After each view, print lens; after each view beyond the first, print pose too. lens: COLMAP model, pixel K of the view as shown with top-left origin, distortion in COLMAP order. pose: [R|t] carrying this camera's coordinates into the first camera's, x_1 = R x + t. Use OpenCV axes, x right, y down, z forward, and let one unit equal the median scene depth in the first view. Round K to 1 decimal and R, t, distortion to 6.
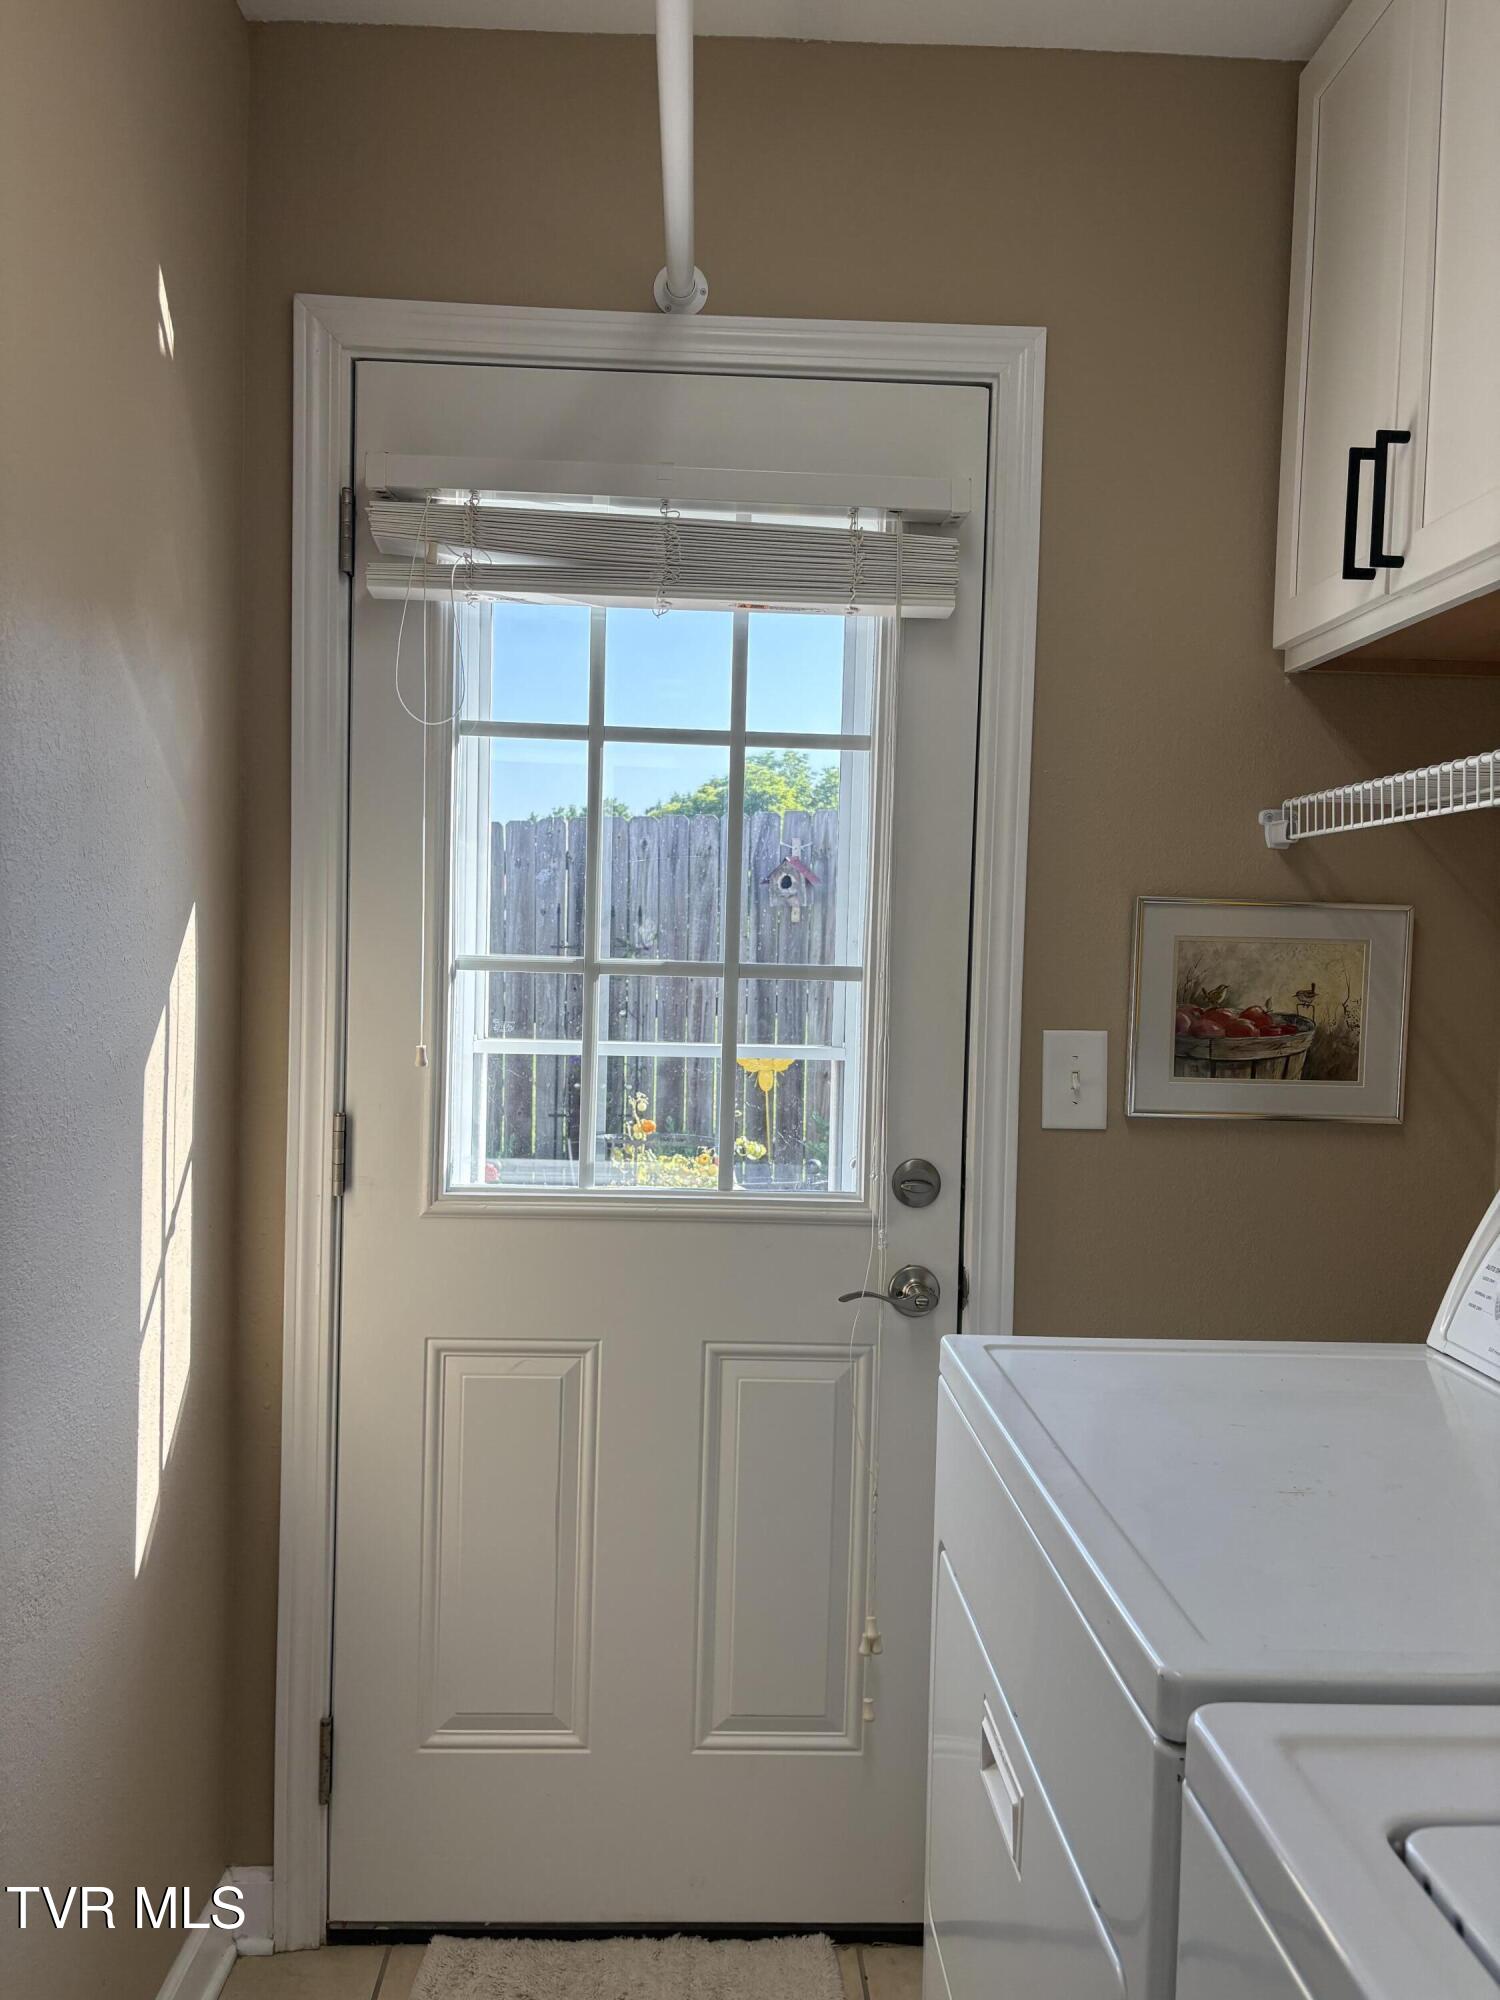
lens RADIAL K [[1505.2, 0, 756.3], [0, 1505.2, 1006.7], [0, 0, 1]] dist [0.030273, -0.031756]
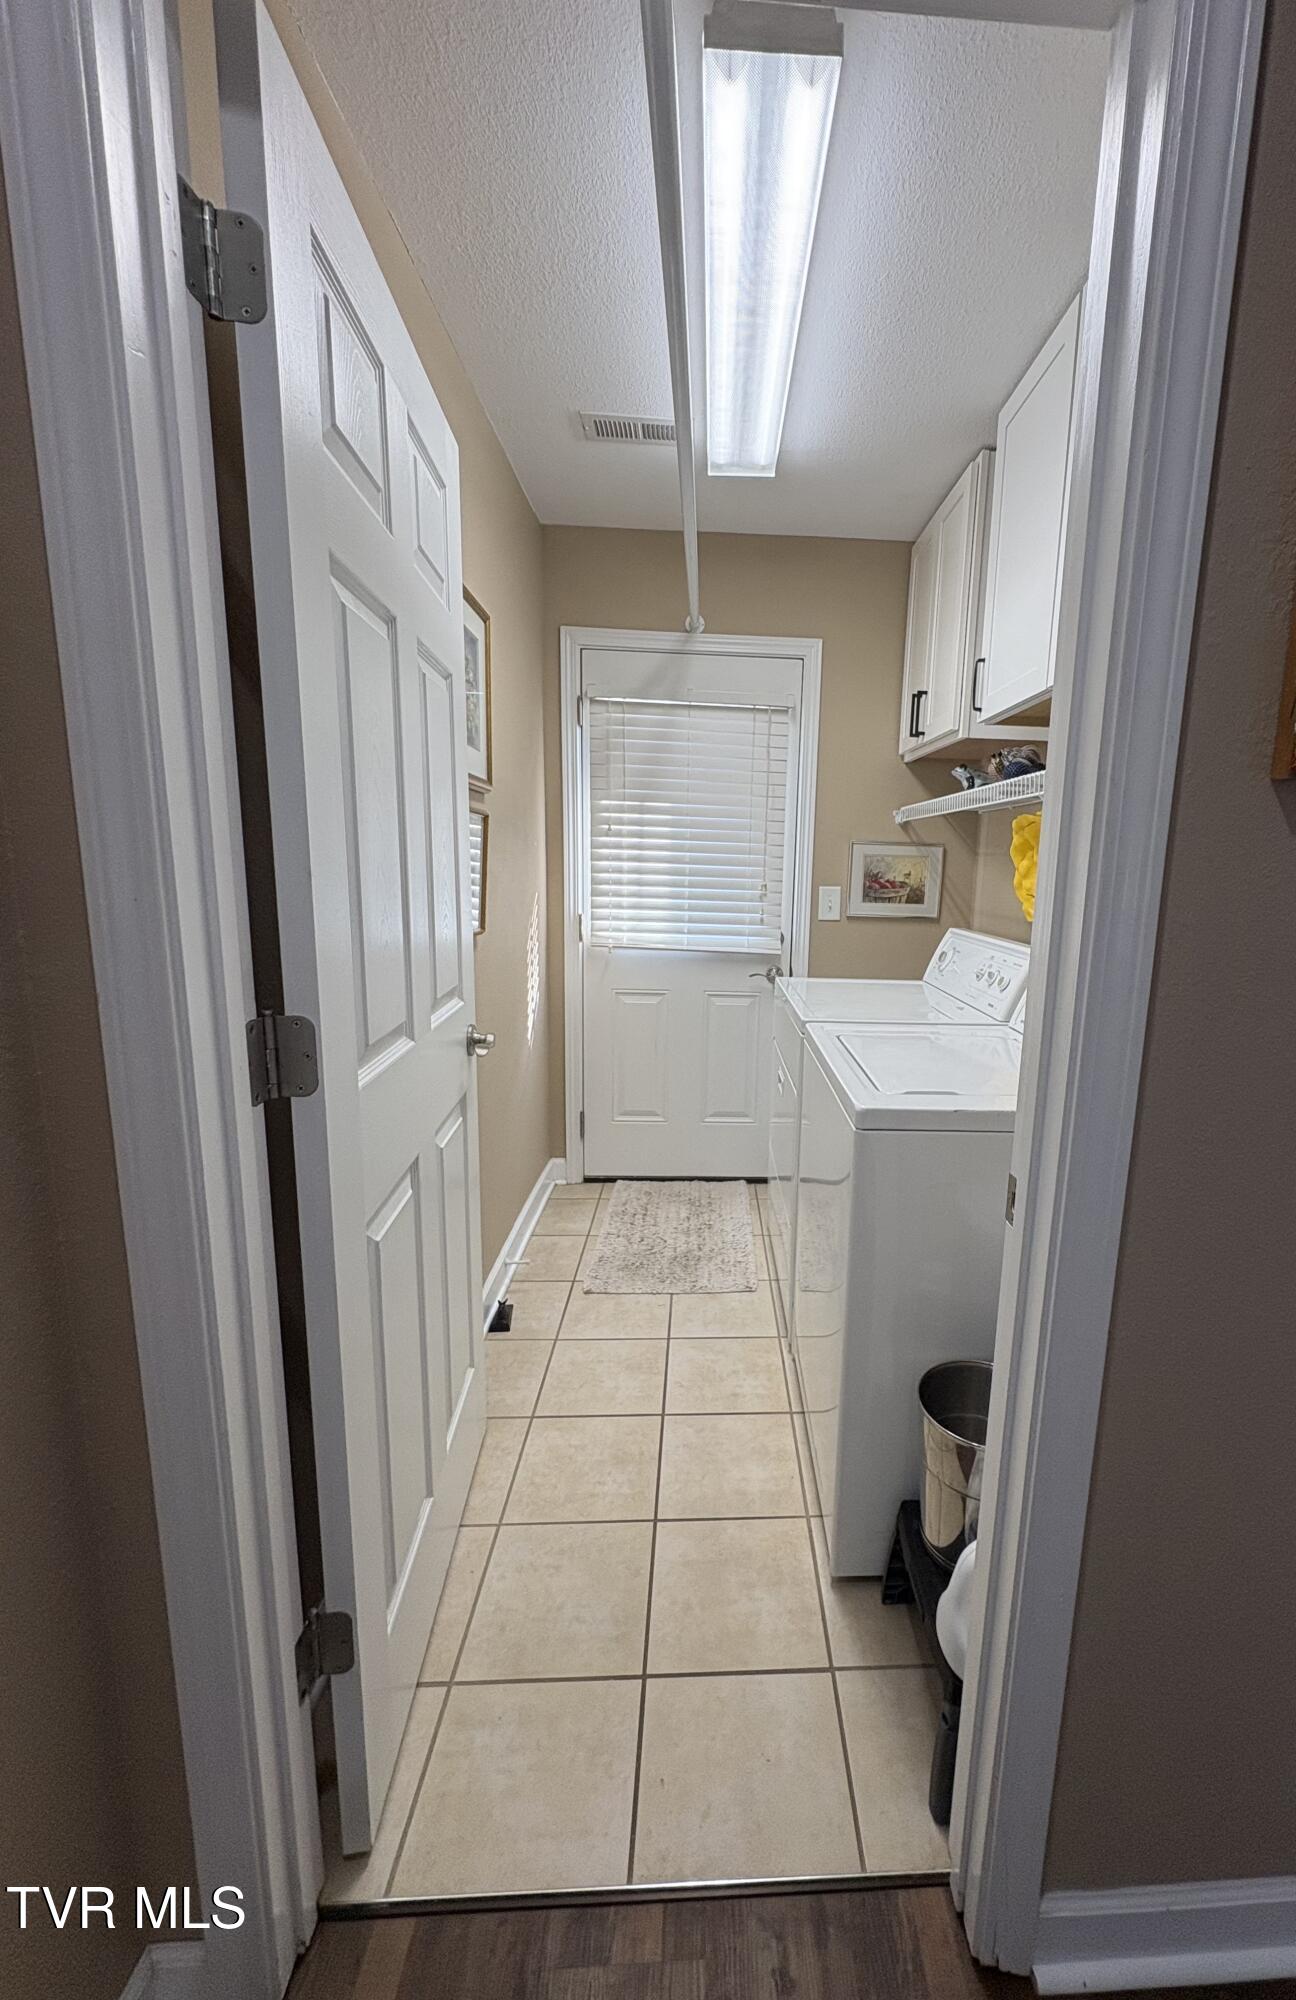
lens RADIAL K [[801.9, 0, 747.6], [0, 801.9, 1005.9], [0, 0, 1]] dist [-0.012110, 0.000290]
pose [[0.999947, 0.003067, 0.009790, 0.036463], [-0.004377, 0.990604, 0.136694, 0.033580], [-0.009278, -0.136730, 0.990565, -0.585445]]
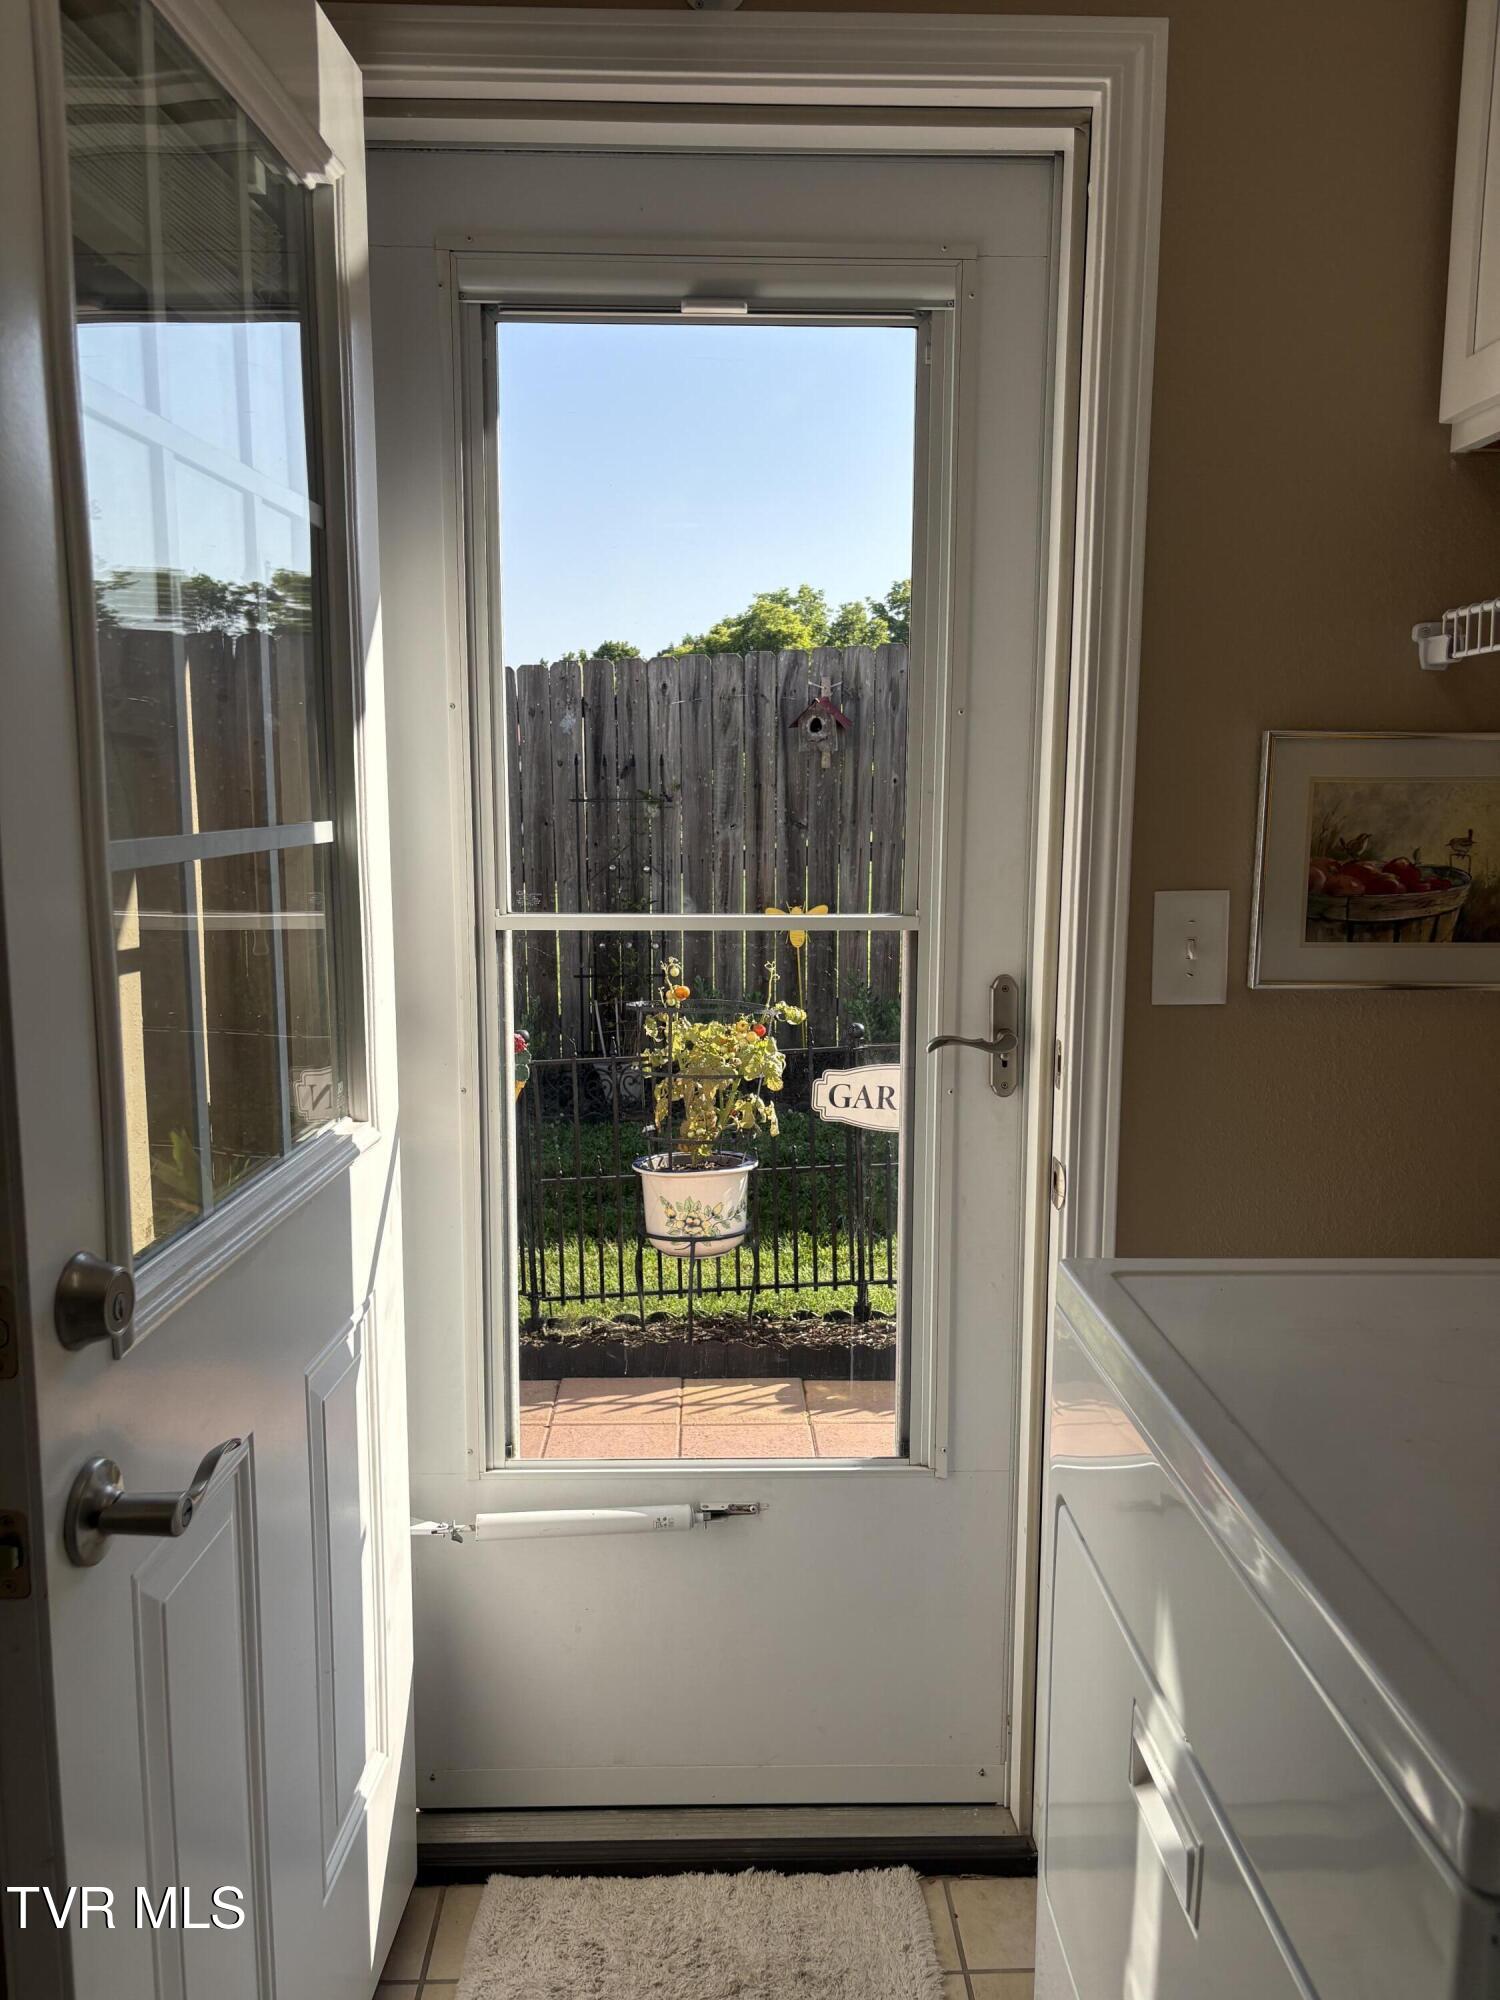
lens RADIAL K [[1489.4, 0, 747.9], [0, 1489.4, 1001.6], [0, 0, 1]] dist [0.010756, 0.005018]
pose [[0.999641, -0.021217, -0.016364, -0.028646], [0.022750, 0.994720, 0.100071, -0.012448], [0.014154, -0.100408, 0.994846, 0.141938]]
